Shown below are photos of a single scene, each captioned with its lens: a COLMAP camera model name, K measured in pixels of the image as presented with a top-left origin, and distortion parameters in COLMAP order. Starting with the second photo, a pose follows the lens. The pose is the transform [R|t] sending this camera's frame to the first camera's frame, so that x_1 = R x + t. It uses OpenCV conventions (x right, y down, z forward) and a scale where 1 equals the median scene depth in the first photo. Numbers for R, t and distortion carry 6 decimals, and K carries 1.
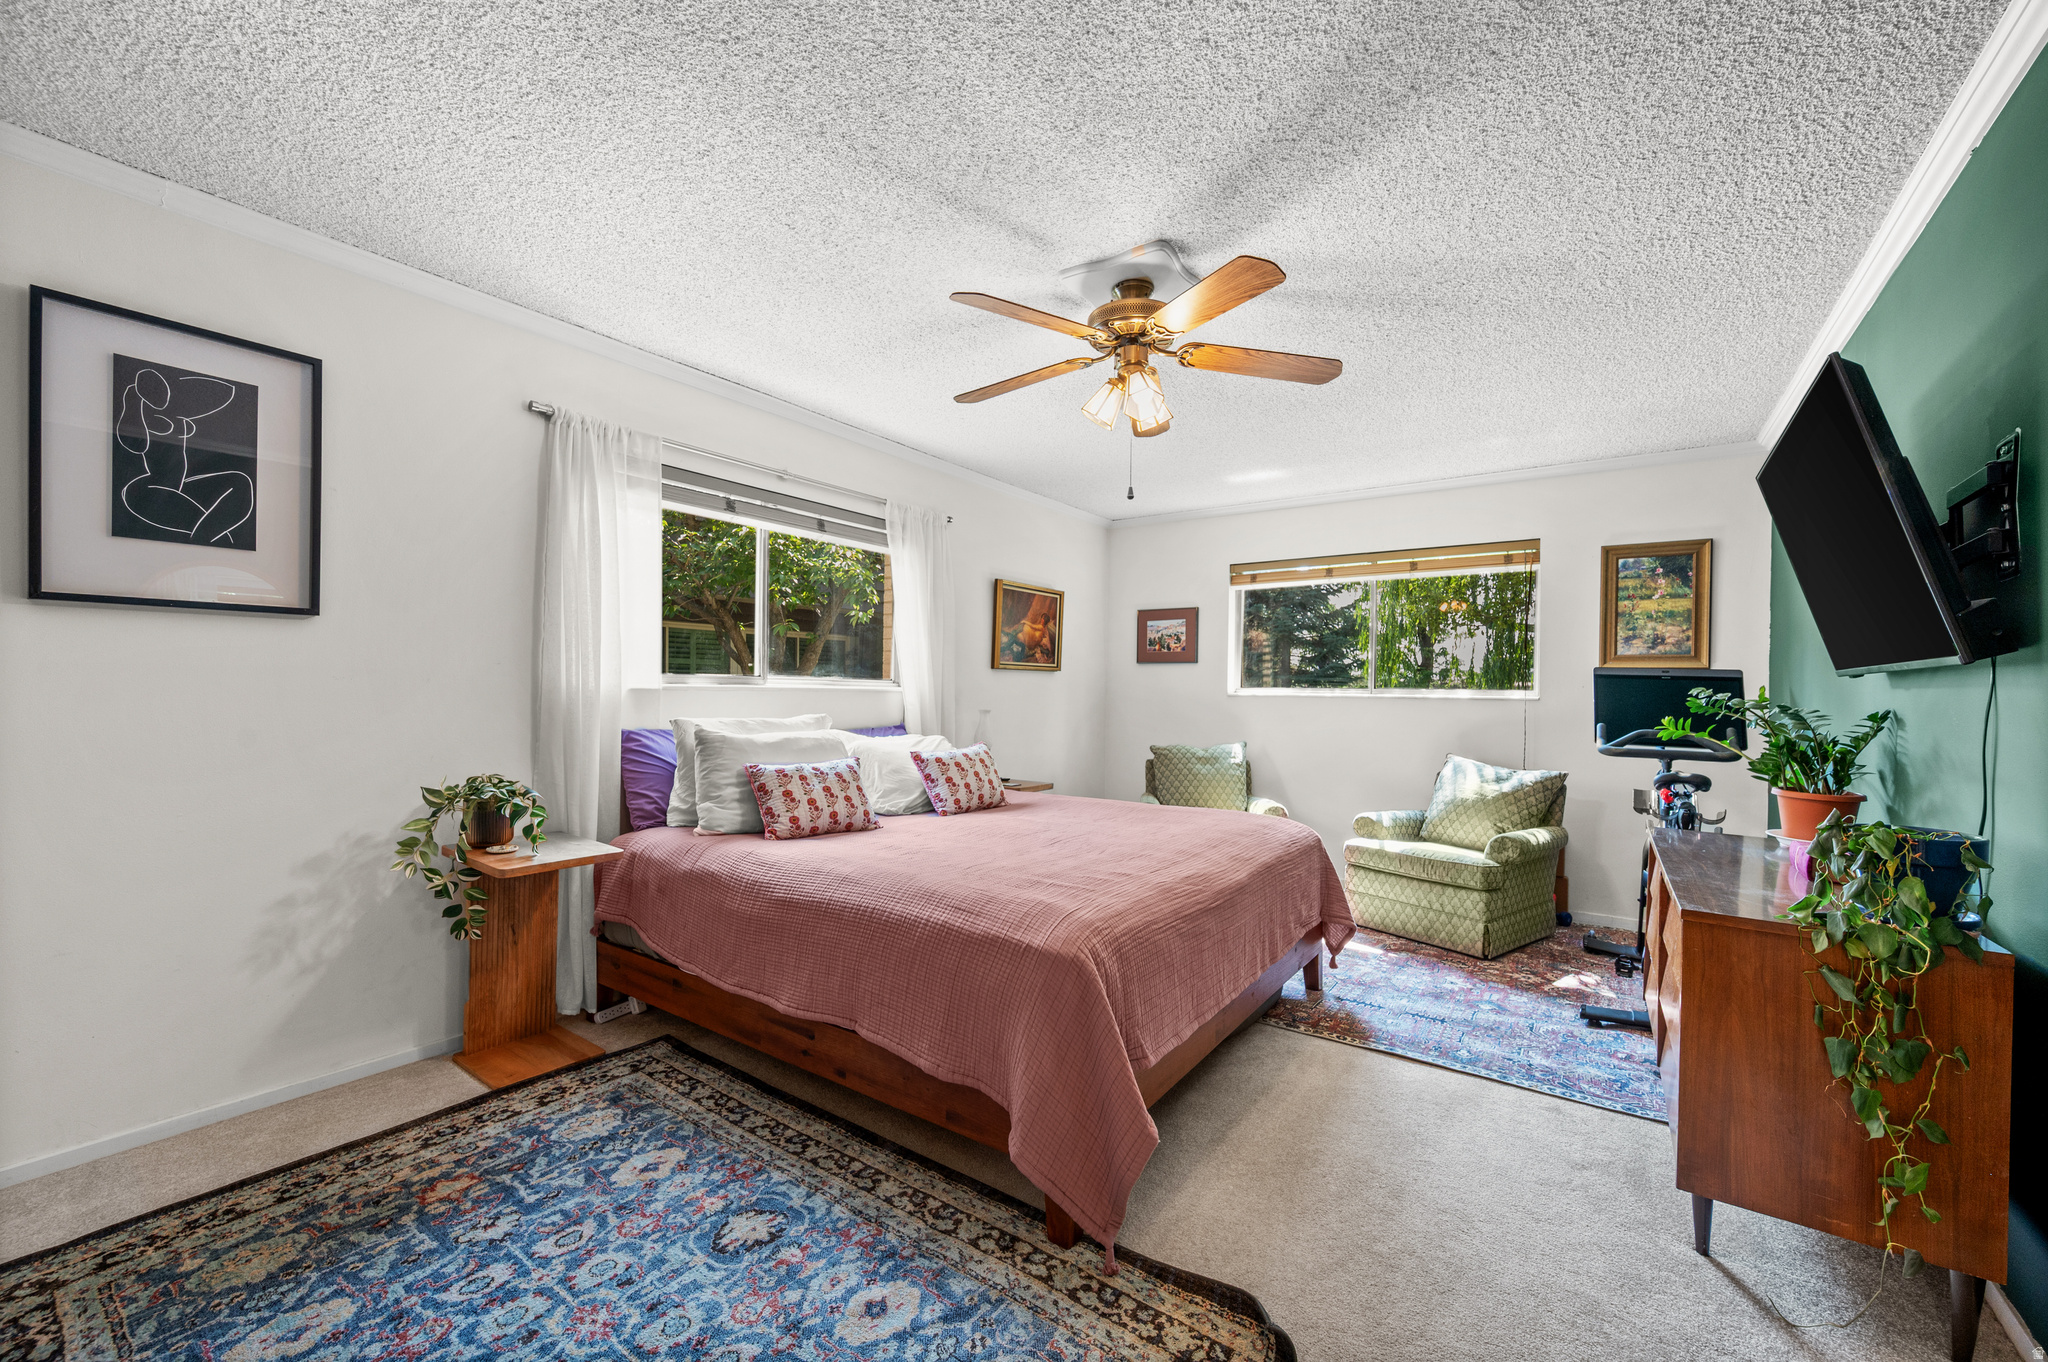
lens RADIAL K [[818.7, 0, 1066.0], [0, 818.7, 683.6], [0, 0, 1]] dist [-0.001962, 0.000495]
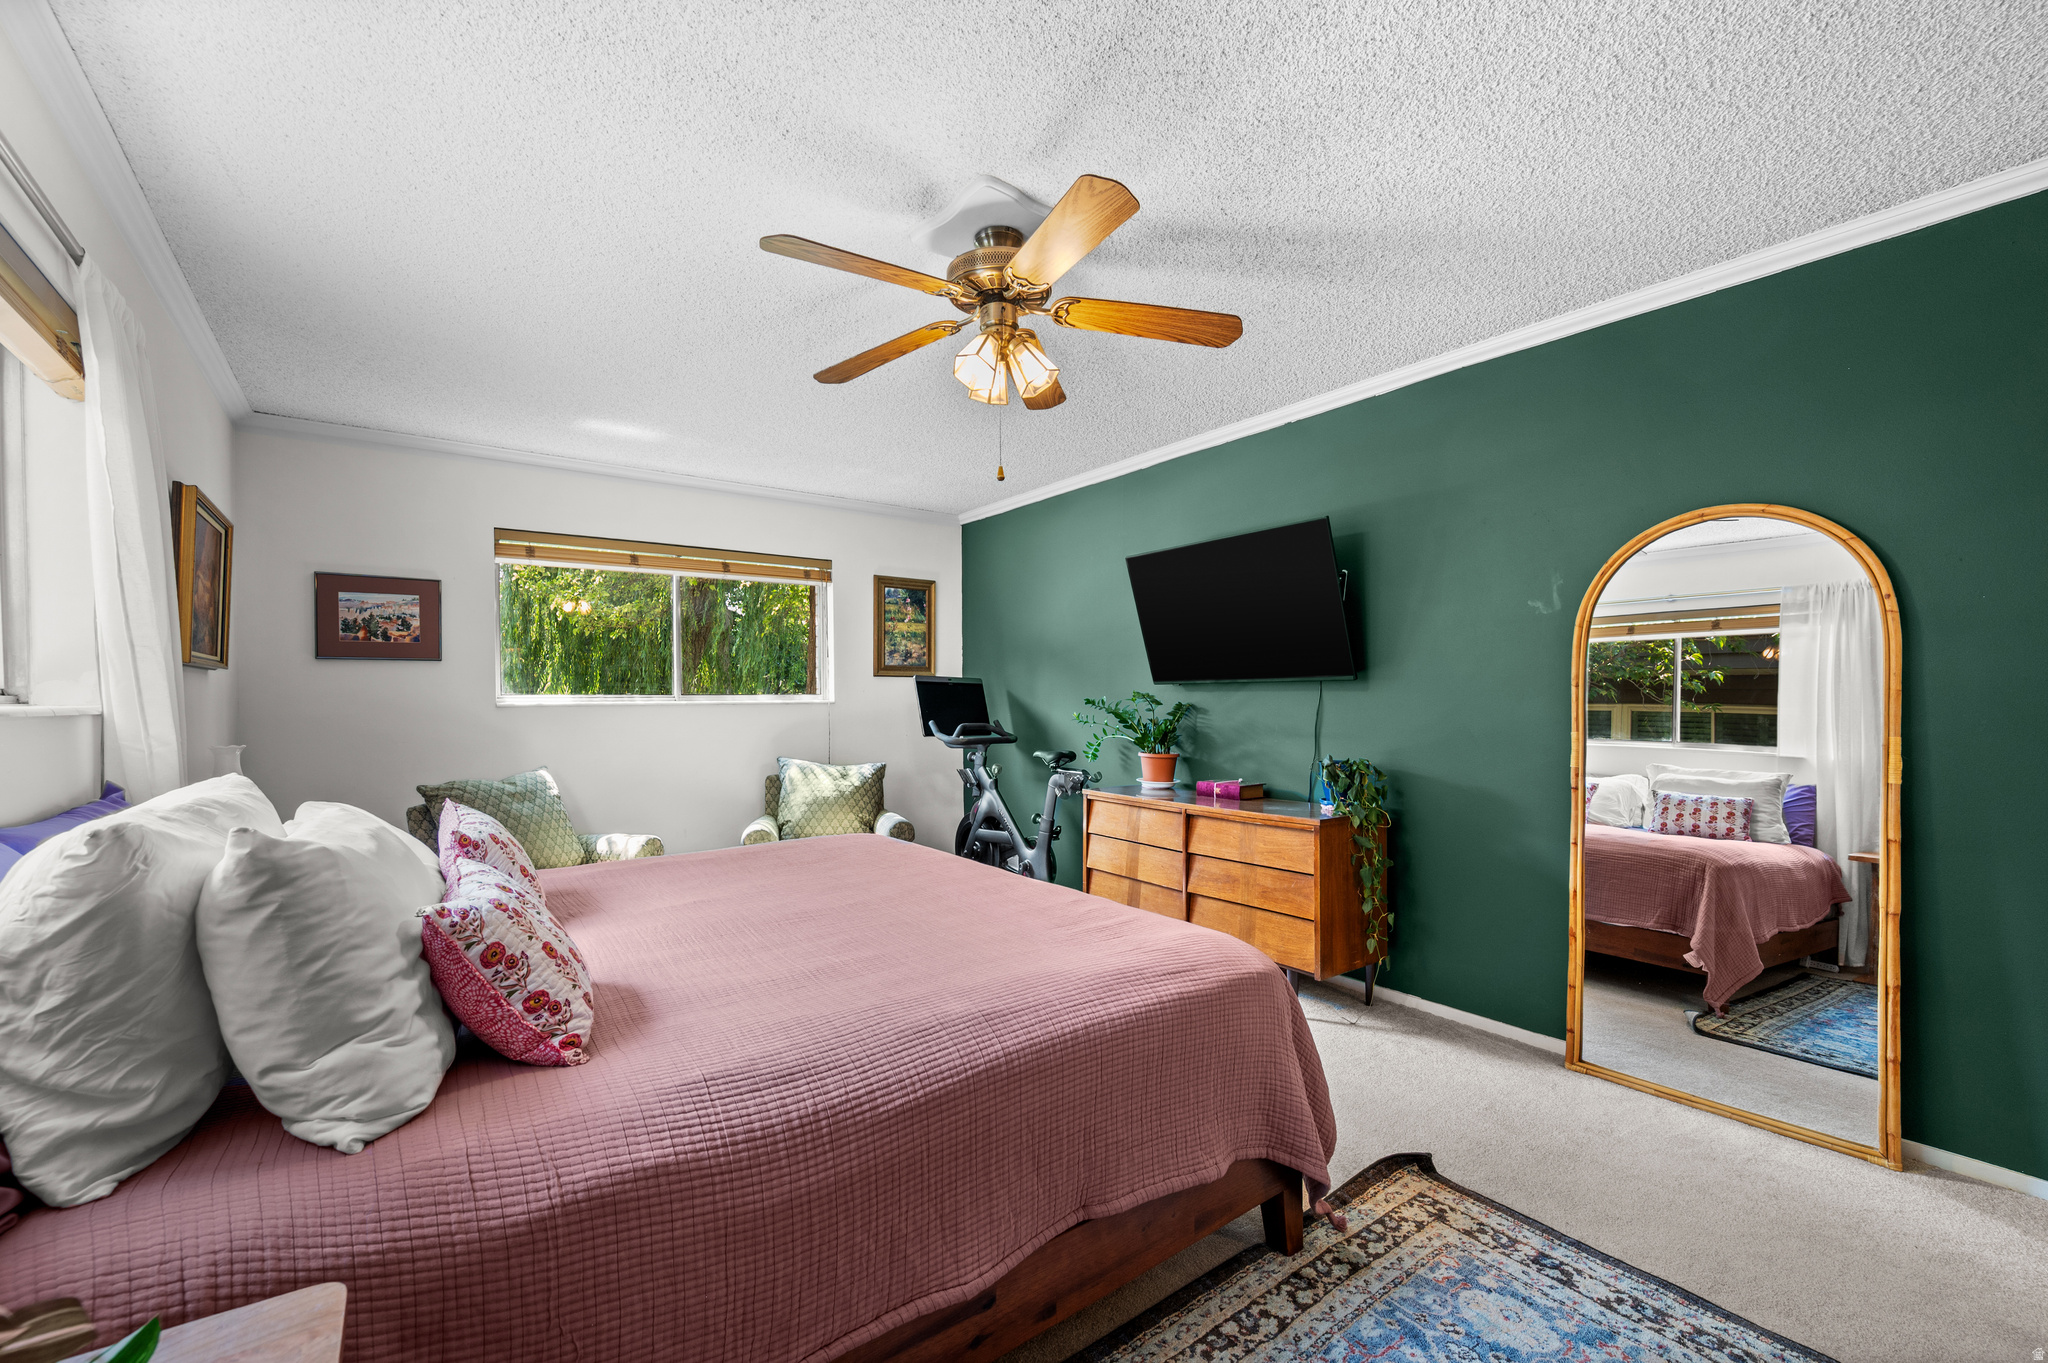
lens RADIAL K [[818.7, 0, 1025.6], [0, 818.7, 697.7], [0, 0, 1]] dist [-0.001962, 0.000495]
pose [[0.336044, -0.015292, 0.941722, -0.420639], [0.003149, 0.999881, 0.015112, -0.003704], [-0.941841, -0.002113, 0.336052, 0.389824]]
